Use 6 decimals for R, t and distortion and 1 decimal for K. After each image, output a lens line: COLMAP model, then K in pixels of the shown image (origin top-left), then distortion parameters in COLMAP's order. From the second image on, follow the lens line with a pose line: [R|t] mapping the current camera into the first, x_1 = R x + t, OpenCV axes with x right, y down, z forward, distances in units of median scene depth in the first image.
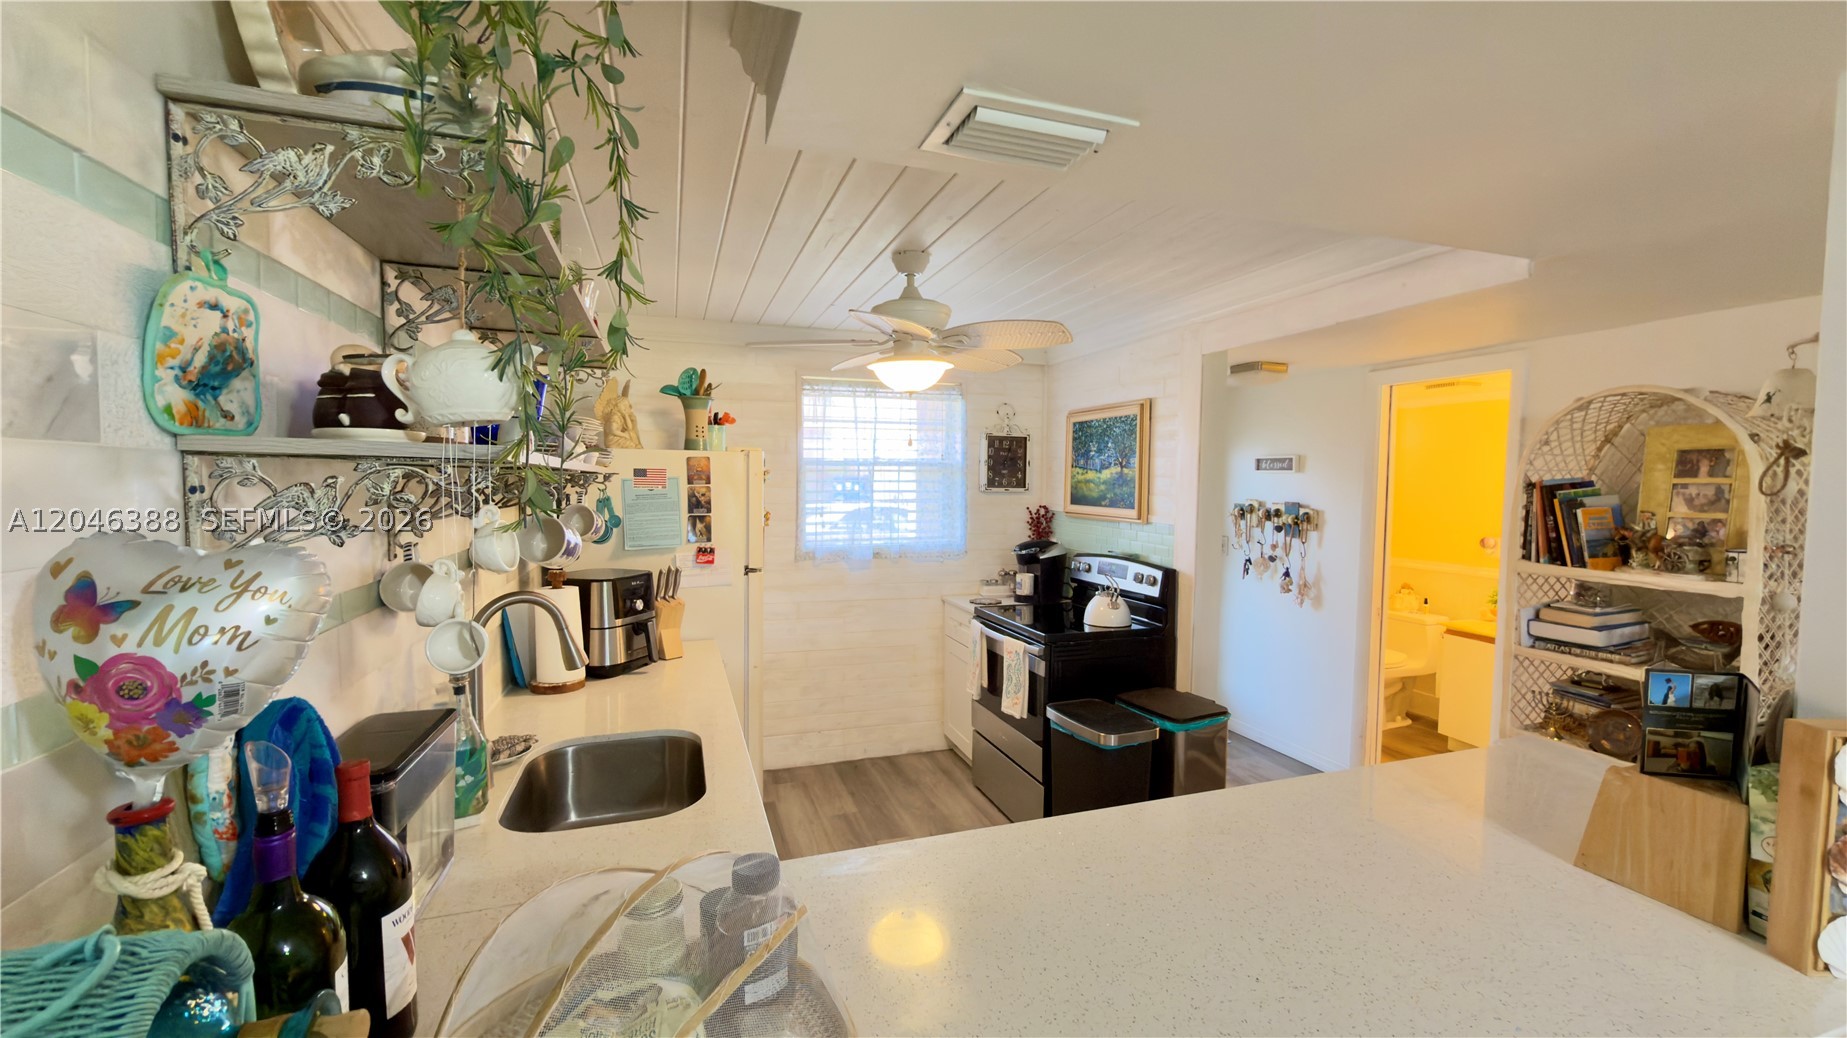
lens RADIAL K [[735.7, 0, 923.5], [0, 735.7, 519.0], [0, 0, 1]] dist [-0.001423, 0.000257]
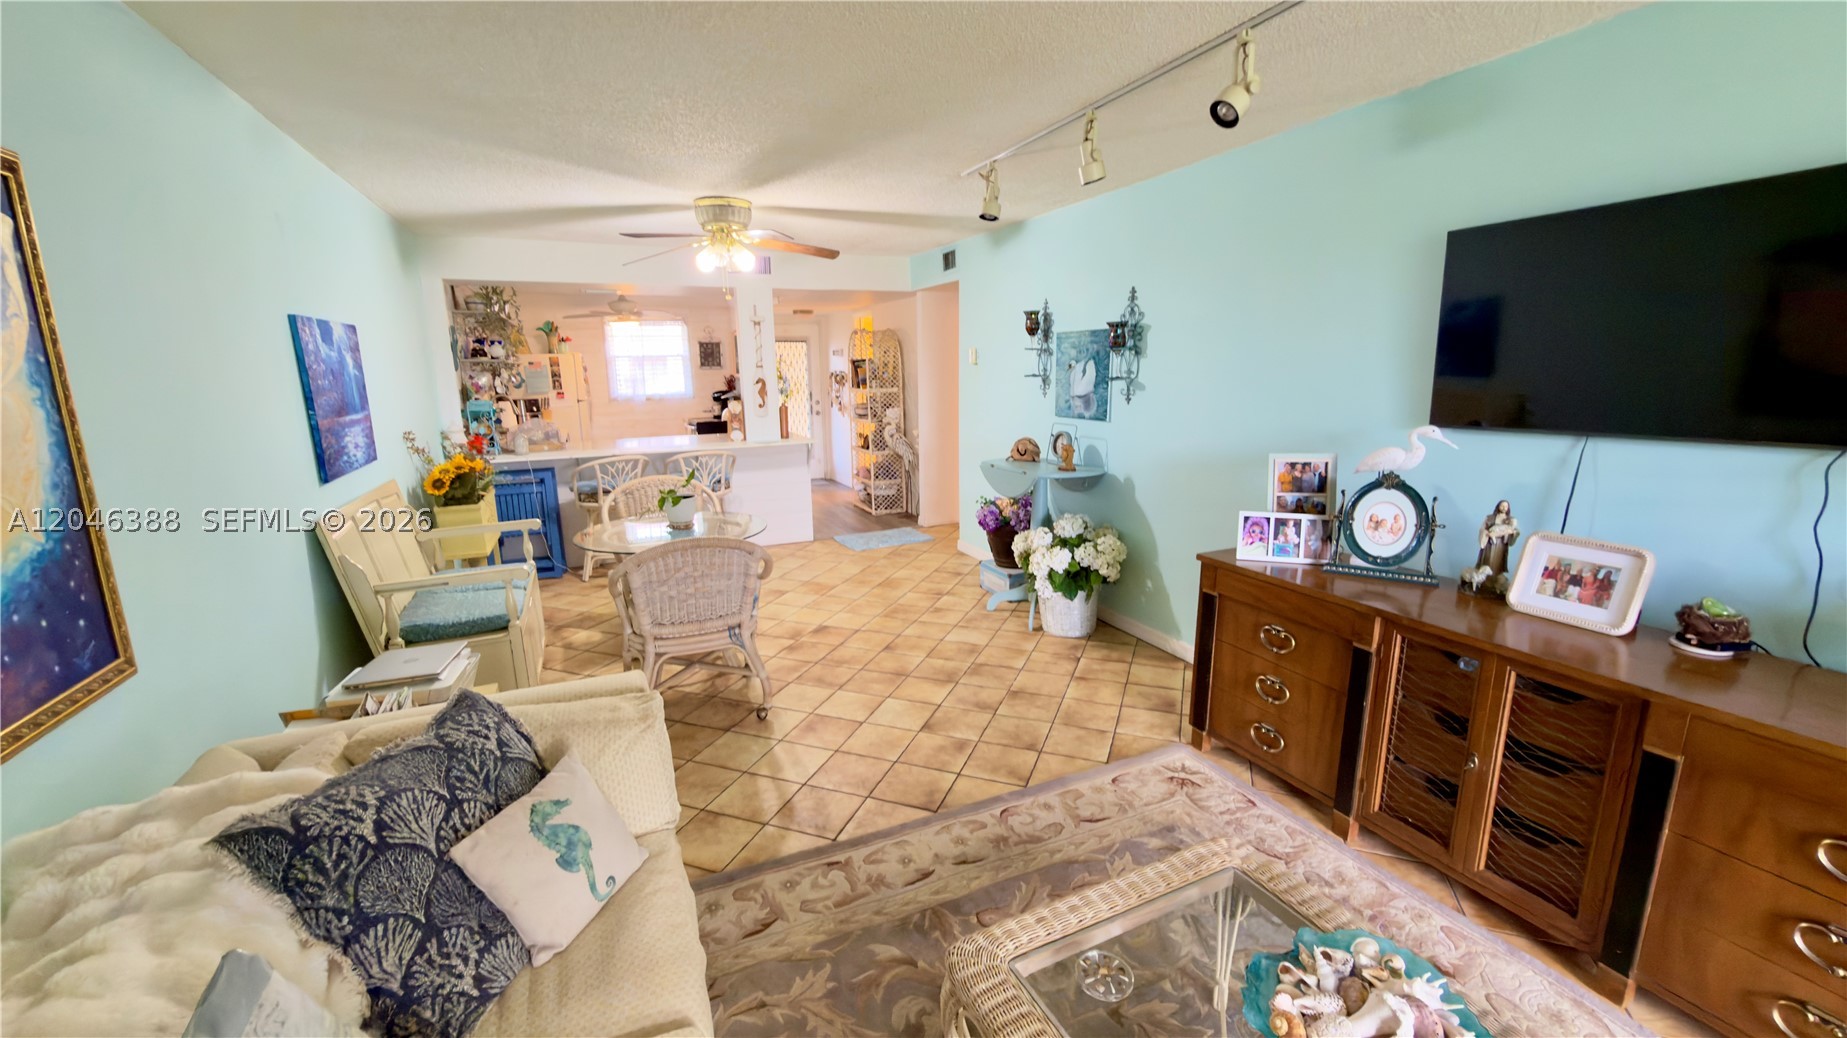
lens RADIAL K [[735.7, 0, 923.5], [0, 735.7, 519.0], [0, 0, 1]] dist [-0.001423, 0.000257]
pose [[0.994734, -0.041583, 0.093678, 0.584113], [0.026594, 0.987412, 0.155916, 0.089776], [-0.098982, -0.152604, 0.983318, -1.425087]]
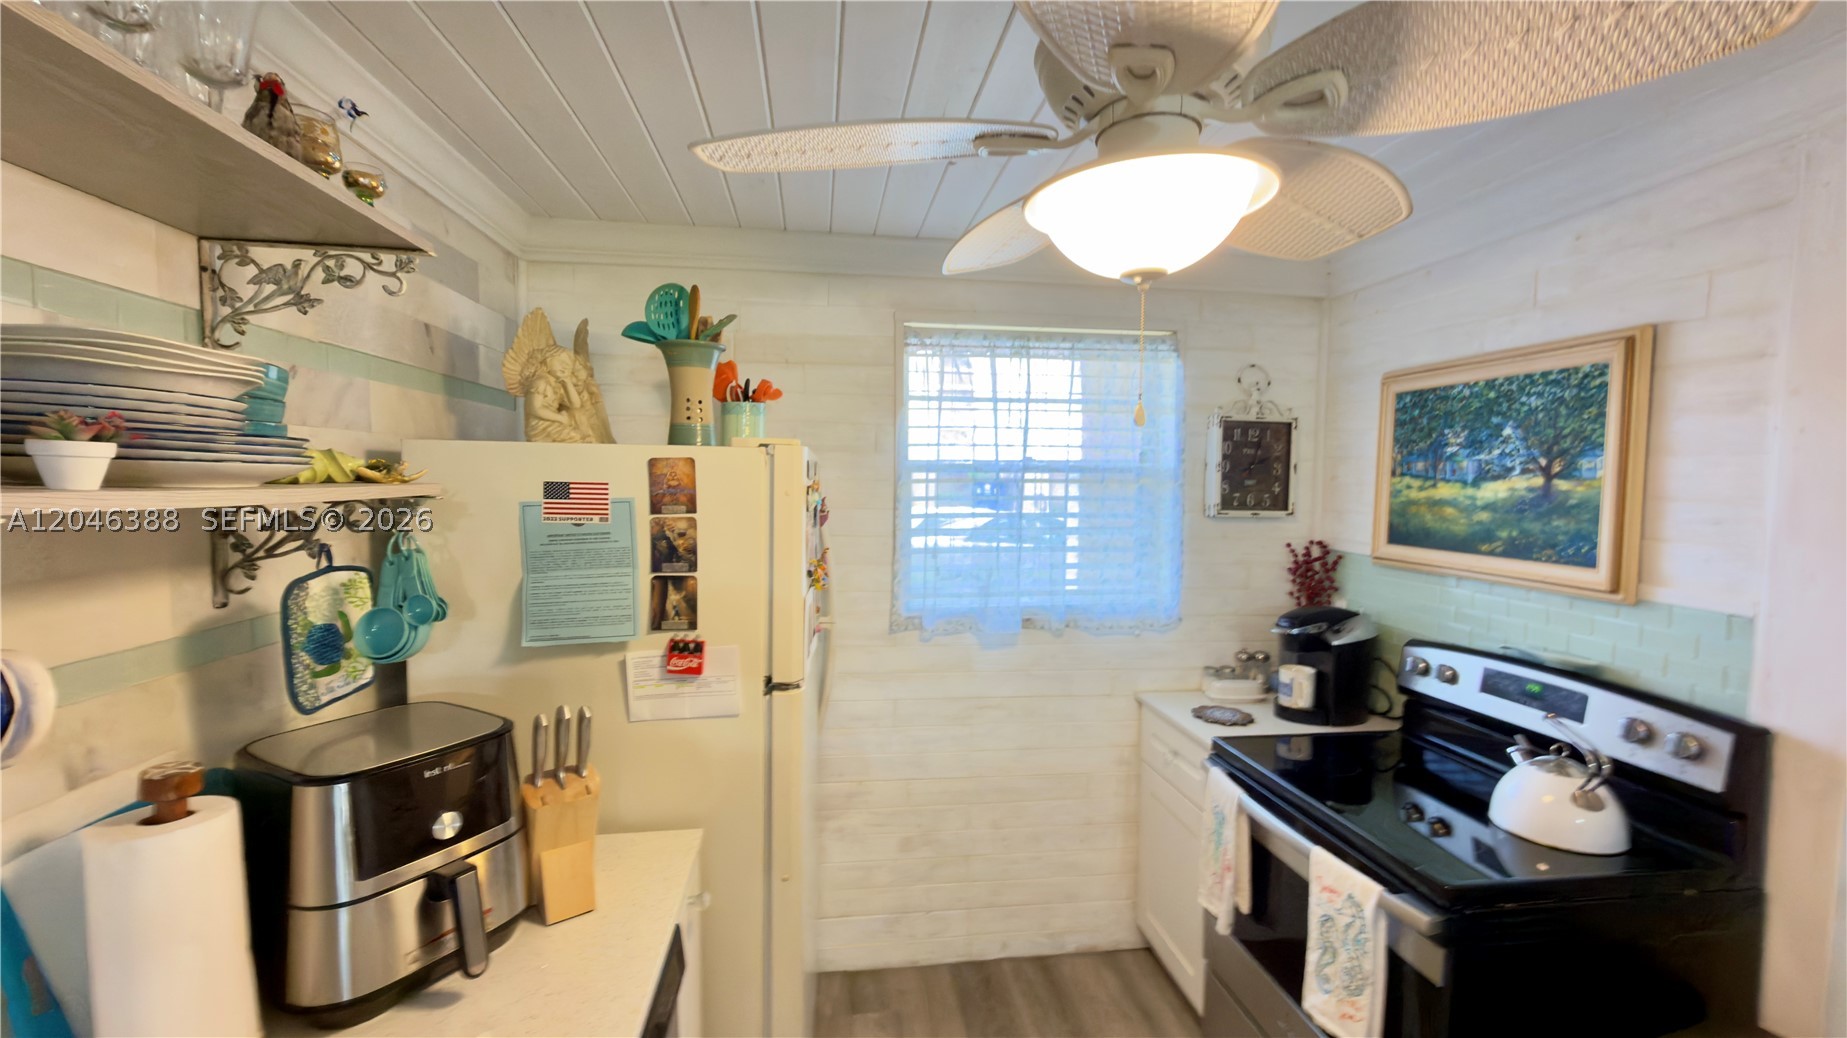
lens RADIAL K [[735.7, 0, 923.5], [0, 735.7, 519.0], [0, 0, 1]] dist [-0.001423, 0.000257]
pose [[0.982170, 0.012514, -0.187579, -0.038466], [-0.012950, 0.999916, -0.001095, -0.036123], [0.187550, 0.003505, 0.982249, 0.438047]]
